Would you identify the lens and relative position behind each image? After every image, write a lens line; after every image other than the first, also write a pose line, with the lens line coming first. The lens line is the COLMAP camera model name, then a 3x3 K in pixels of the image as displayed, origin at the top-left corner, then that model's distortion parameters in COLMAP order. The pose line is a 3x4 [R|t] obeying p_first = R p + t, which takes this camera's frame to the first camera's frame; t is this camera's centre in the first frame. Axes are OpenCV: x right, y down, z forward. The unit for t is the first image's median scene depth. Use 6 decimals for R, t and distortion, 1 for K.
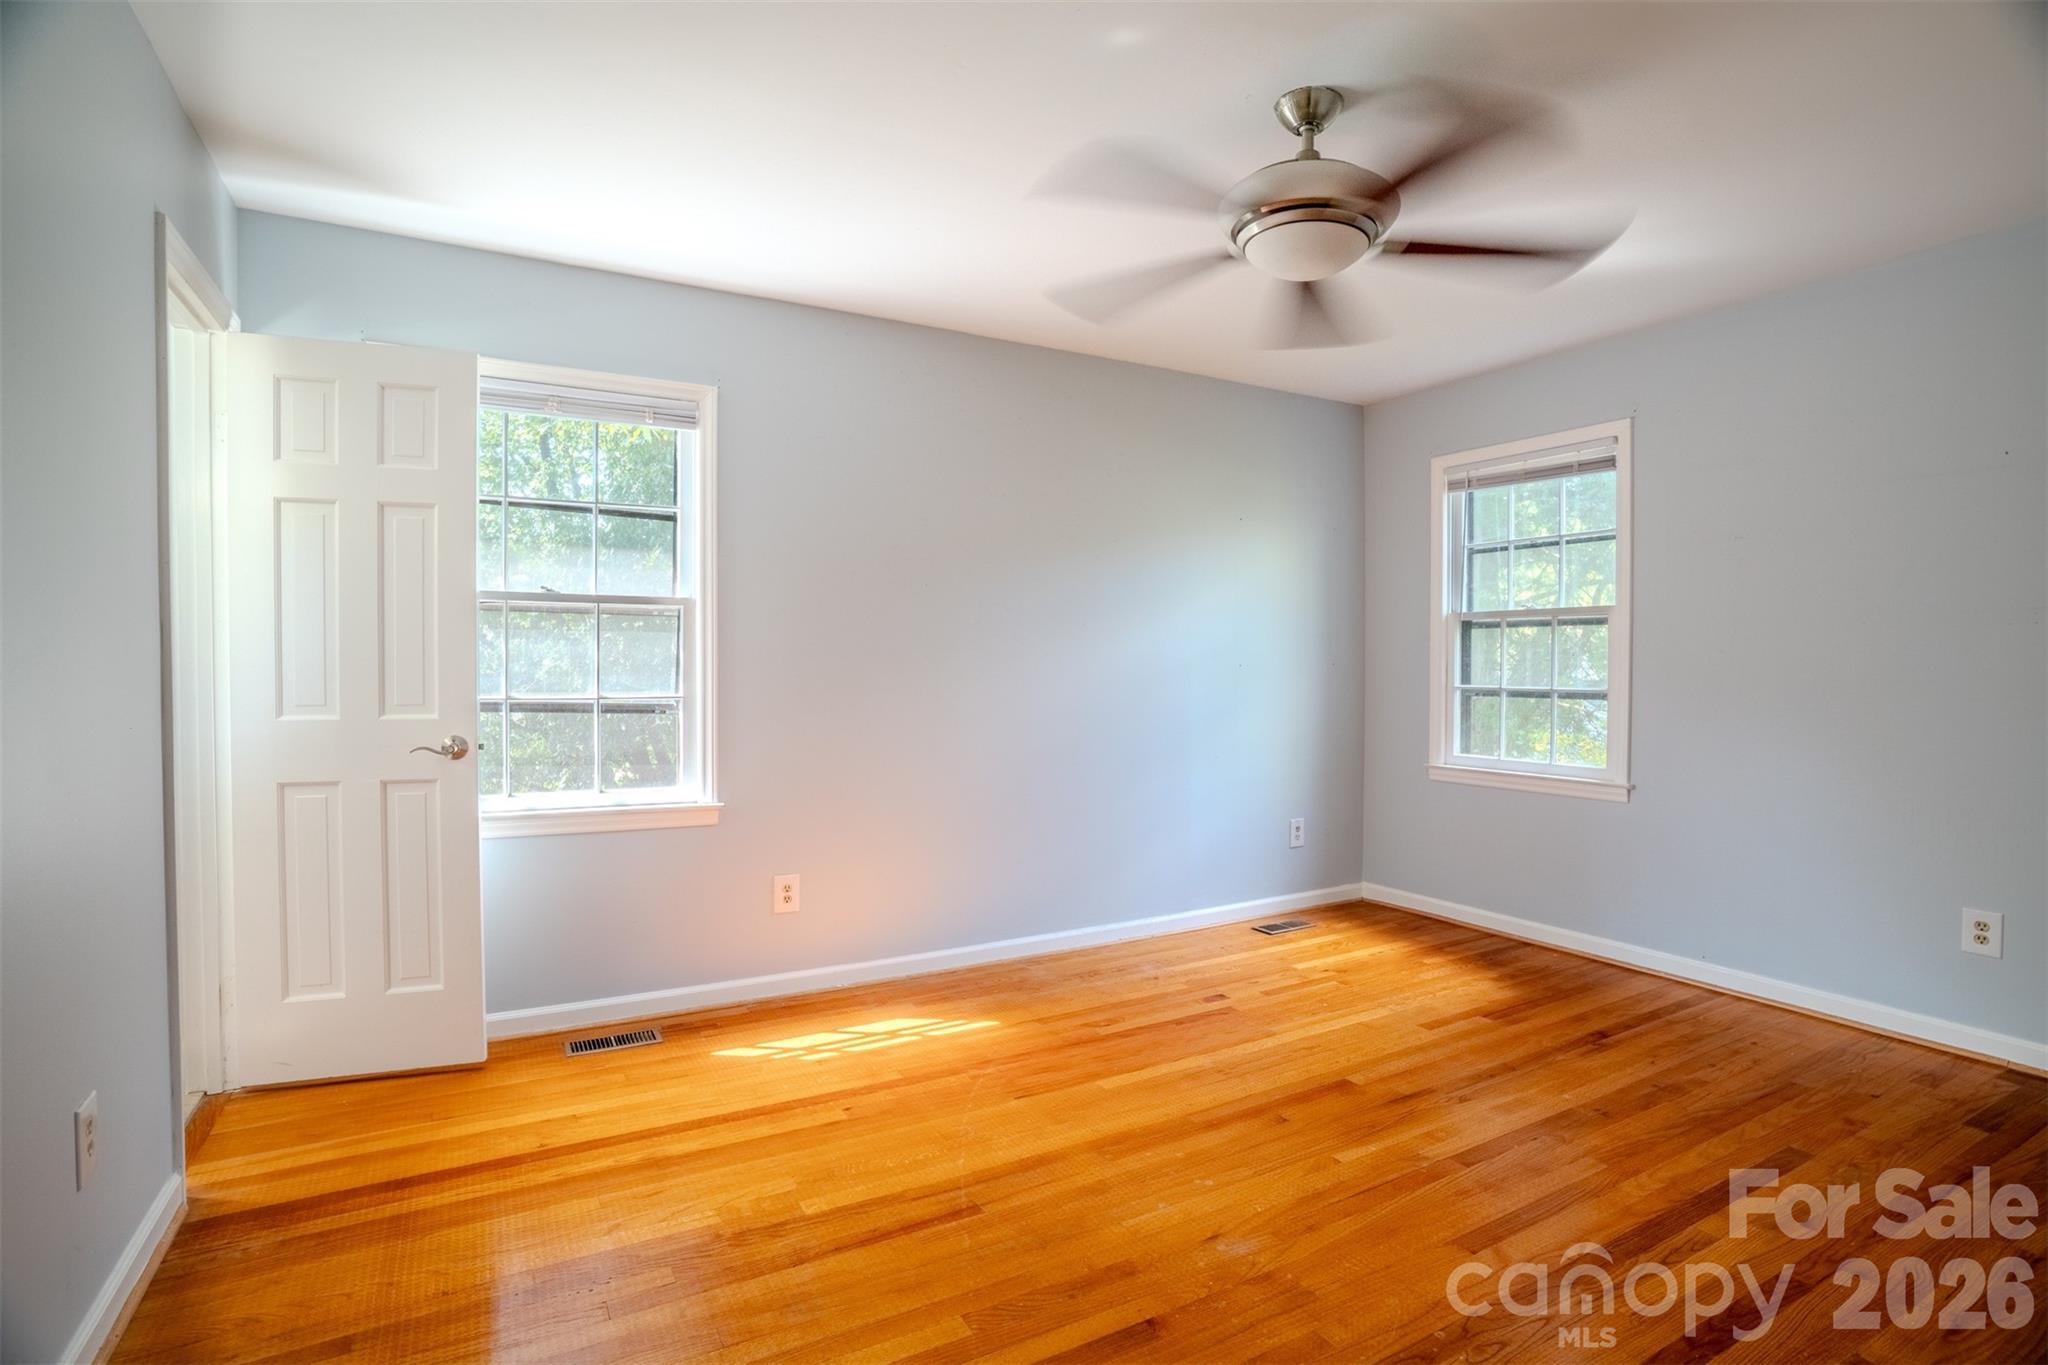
lens RADIAL K [[1007.2, 0, 1024.0], [0, 1007.2, 682.5], [0, 0, 1]] dist [-0.072516, 0.032605]
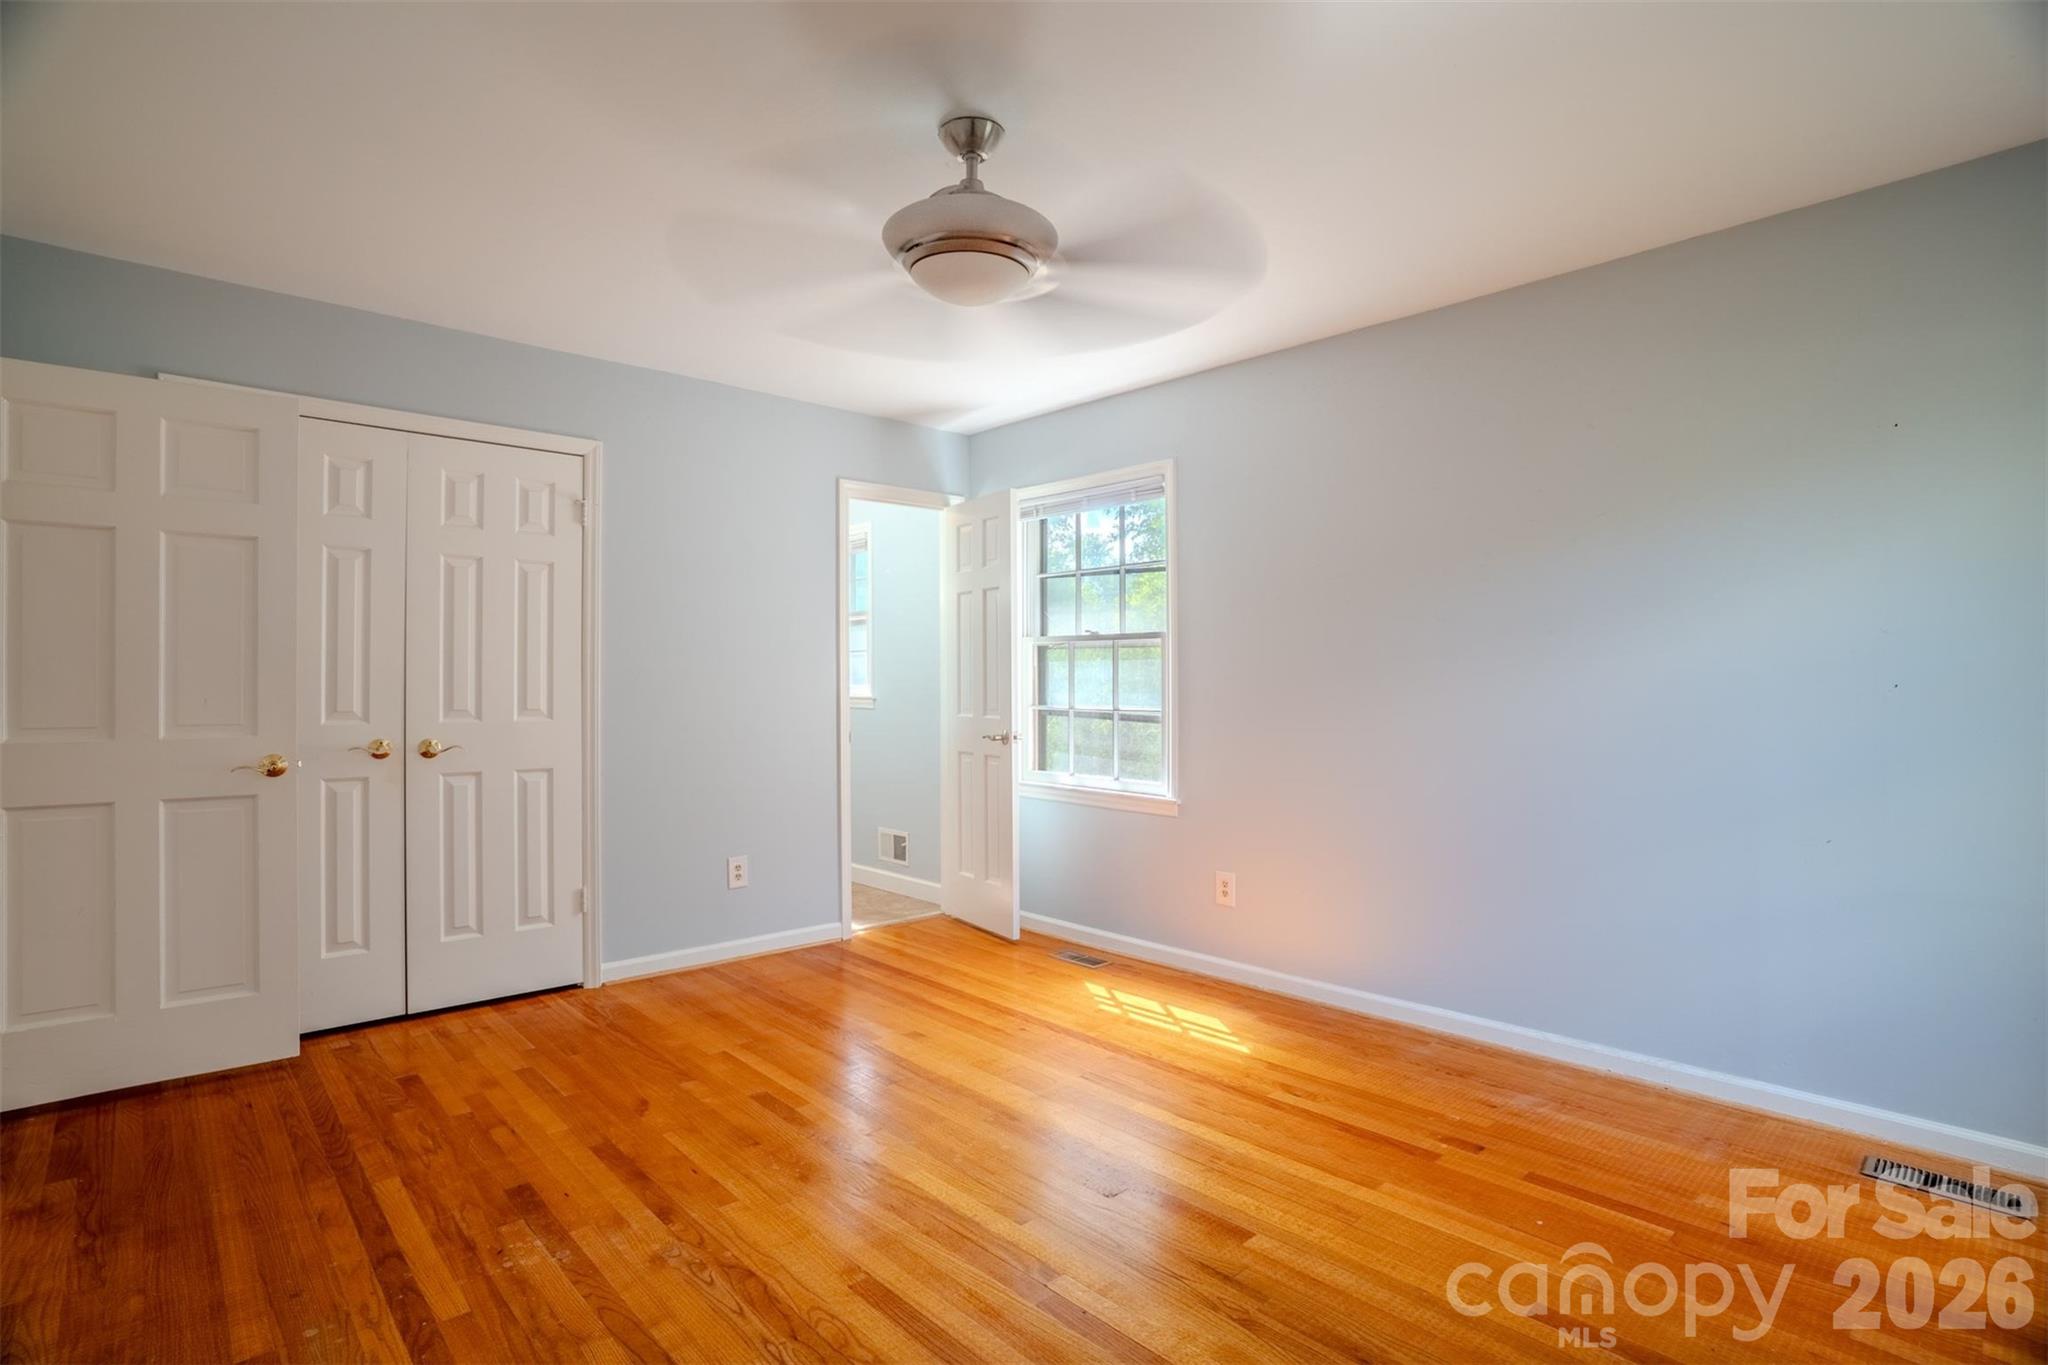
lens RADIAL K [[1004.8, 0, 1031.4], [0, 1004.8, 667.2], [0, 0, 1]] dist [-0.081174, -0.000096]
pose [[0.230532, -0.018920, -0.972881, 0.883789], [-0.017030, 0.999579, -0.023474, -0.008297], [0.972916, 0.021979, 0.230112, 0.573750]]
